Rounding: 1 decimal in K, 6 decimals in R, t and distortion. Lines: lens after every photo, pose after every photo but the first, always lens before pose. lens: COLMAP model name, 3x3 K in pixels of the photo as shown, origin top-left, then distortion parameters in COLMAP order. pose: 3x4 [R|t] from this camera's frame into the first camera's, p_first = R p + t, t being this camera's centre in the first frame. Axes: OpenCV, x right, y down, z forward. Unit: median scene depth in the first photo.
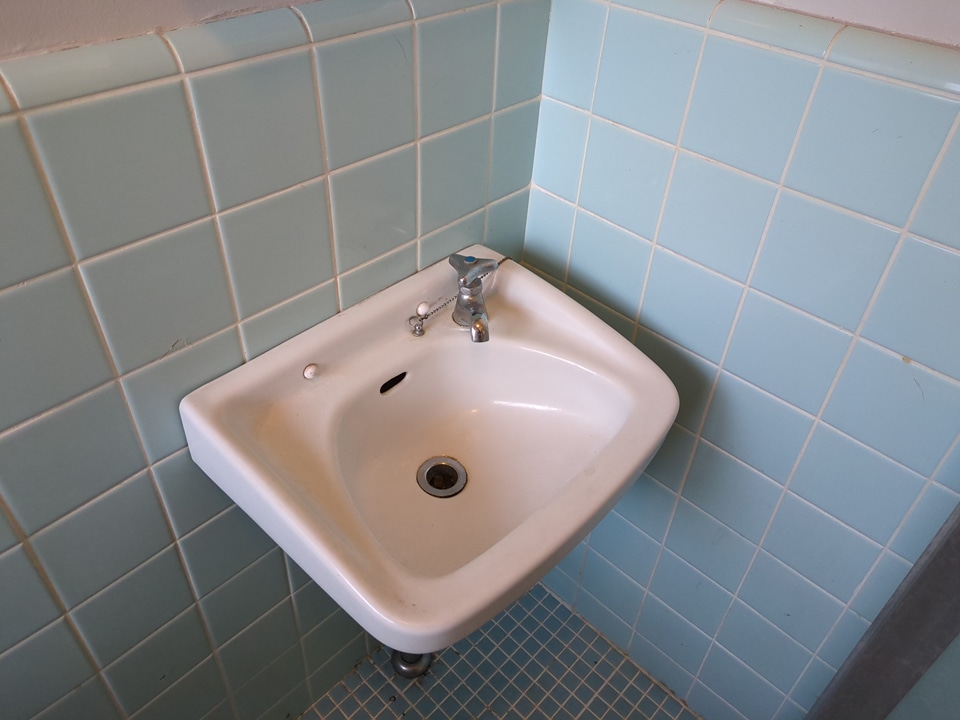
lens RADIAL K [[717.5, 0, 479.4], [0, 717.5, 352.5], [0, 0, 1]] dist [0.036627, -0.036530]
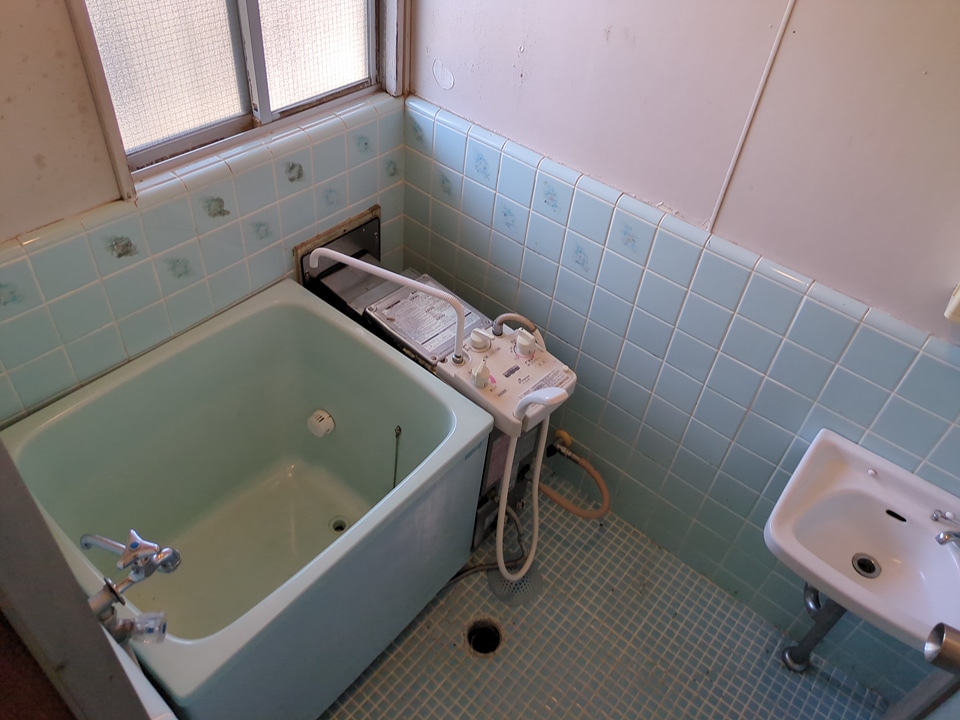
lens RADIAL K [[732.2, 0, 493.6], [0, 732.2, 328.7], [0, 0, 1]] dist [0.048492, -0.000610]
pose [[0.087393, 0.635178, -0.767406, 1.047899], [-0.704329, 0.584176, 0.403310, -0.310407], [0.704474, 0.505260, 0.498427, -1.042474]]
